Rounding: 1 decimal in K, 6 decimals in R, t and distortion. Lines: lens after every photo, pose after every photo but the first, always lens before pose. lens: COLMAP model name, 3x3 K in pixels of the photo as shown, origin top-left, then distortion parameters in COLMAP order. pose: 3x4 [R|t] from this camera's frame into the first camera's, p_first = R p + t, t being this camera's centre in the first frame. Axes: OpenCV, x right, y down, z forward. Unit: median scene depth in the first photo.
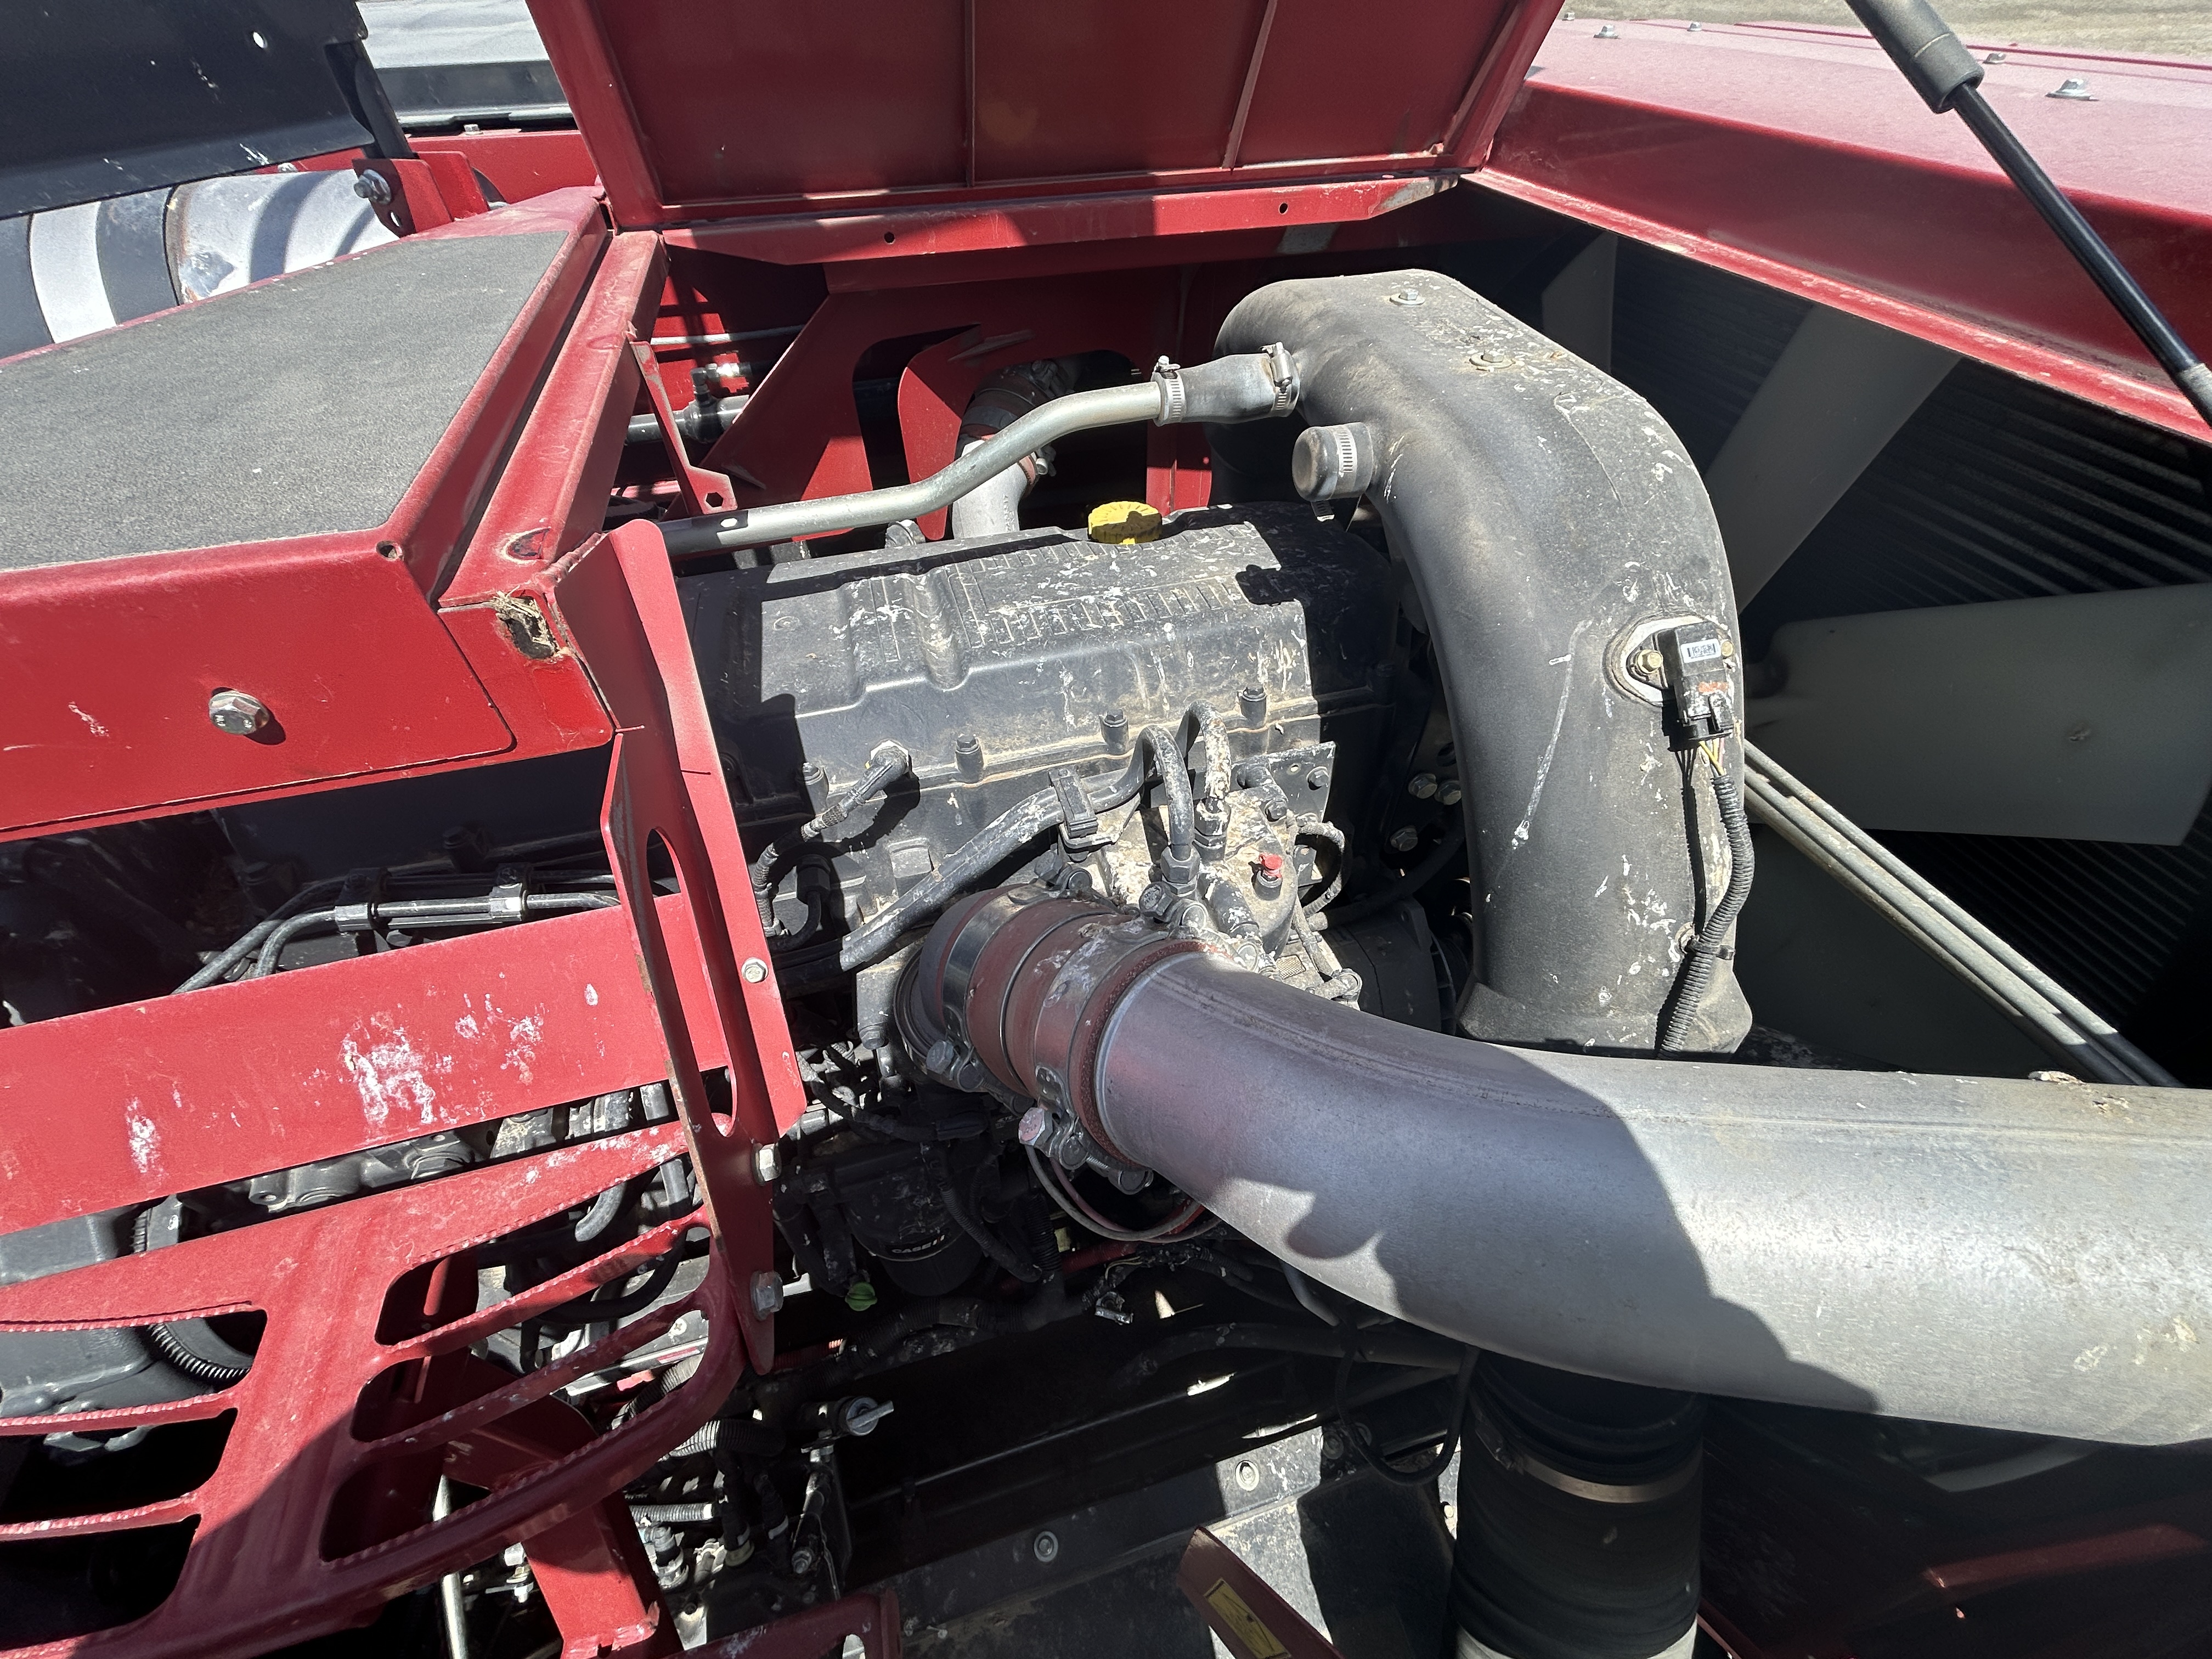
lens RADIAL K [[896.6, 0, 1122.6], [0, 896.6, 841.4], [0, 0, 1]] dist [-0.003524, 0.000660]
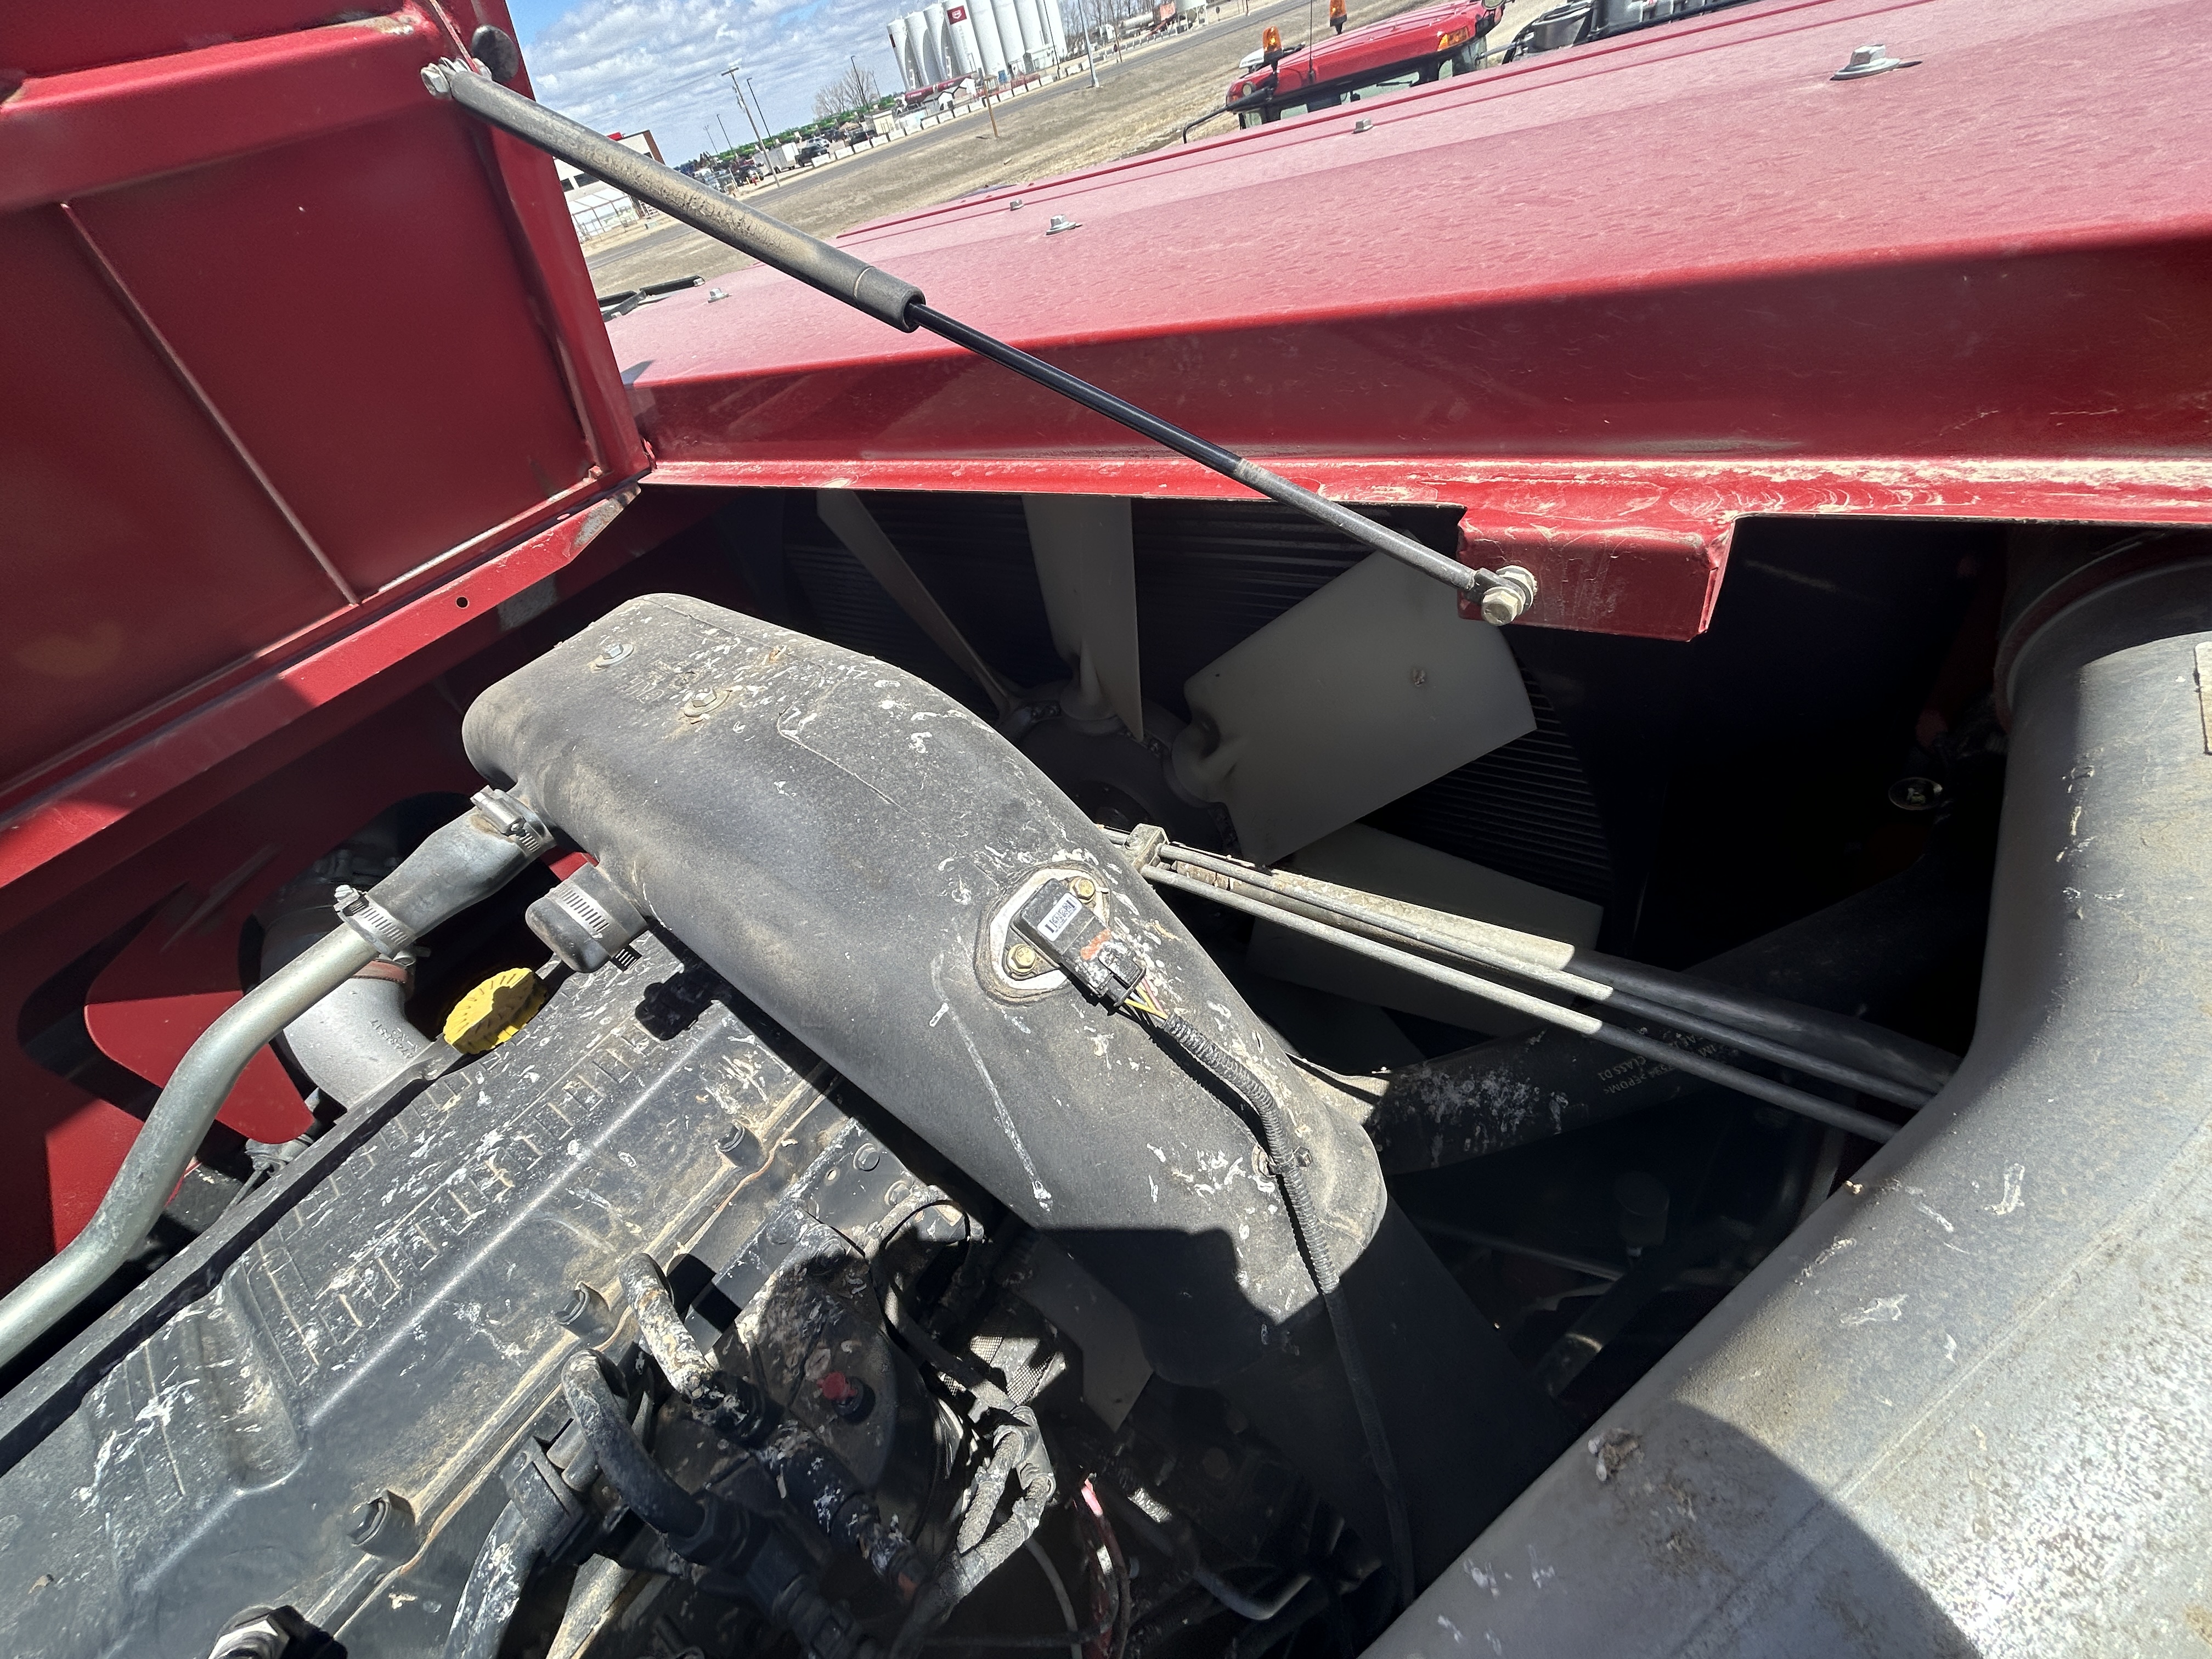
lens RADIAL K [[896.6, 0, 1129.5], [0, 896.6, 835.8], [0, 0, 1]] dist [-0.003524, 0.000660]
pose [[0.748596, -0.562560, 0.350899, 0.301089], [0.611418, 0.790435, -0.037156, -0.138431], [-0.256460, 0.242361, 0.935676, 0.111641]]
